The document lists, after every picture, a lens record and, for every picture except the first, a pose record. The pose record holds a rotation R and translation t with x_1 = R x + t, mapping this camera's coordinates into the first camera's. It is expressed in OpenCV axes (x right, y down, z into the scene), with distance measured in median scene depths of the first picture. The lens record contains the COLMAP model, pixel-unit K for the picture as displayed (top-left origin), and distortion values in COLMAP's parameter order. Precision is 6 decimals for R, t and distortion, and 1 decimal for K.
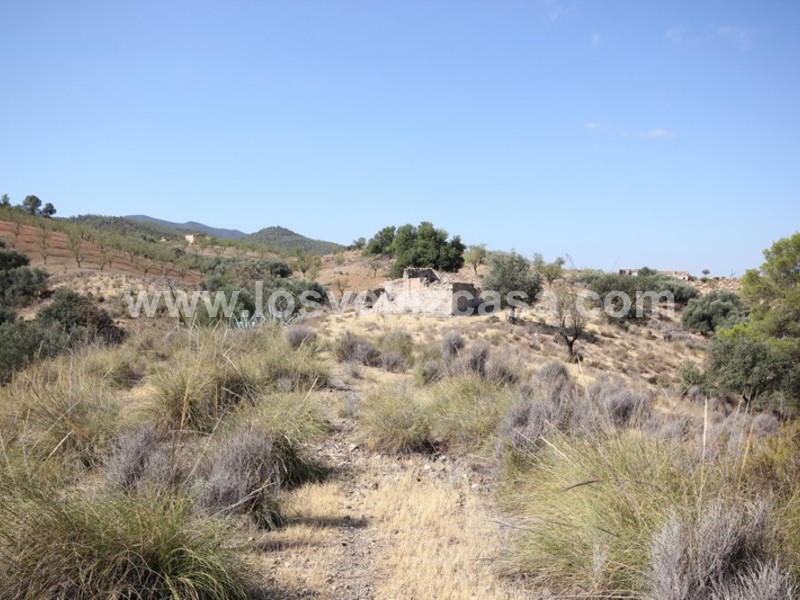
lens RADIAL K [[727.5, 0, 400.0], [0, 727.5, 300.0], [0, 0, 1]] dist [-0.003416, -0.001101]
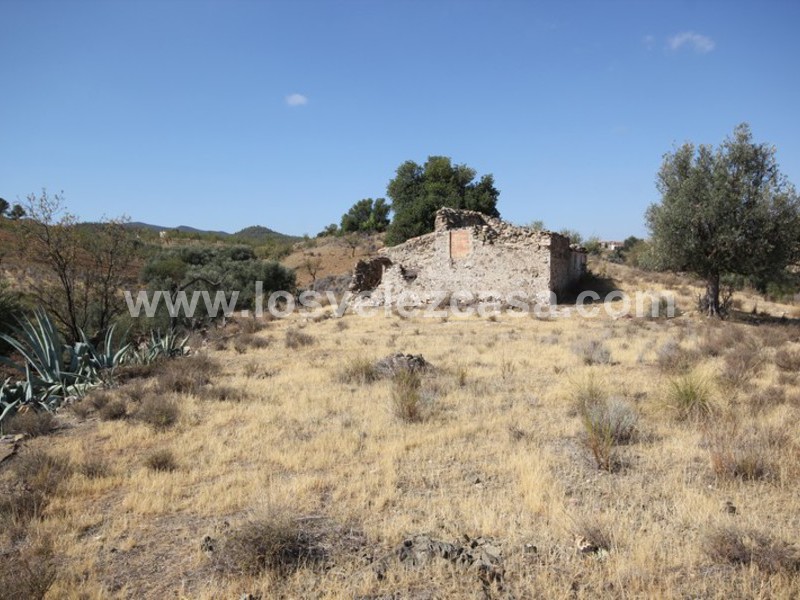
lens RADIAL K [[632.9, 0, 400.0], [0, 632.9, 300.0], [0, 0, 1]] dist [0.001953, 0.039577]
pose [[0.997523, -0.050939, 0.048509, -0.018555], [0.049723, 0.998426, 0.025951, 0.001415], [-0.049754, -0.023475, 0.998486, 0.275906]]
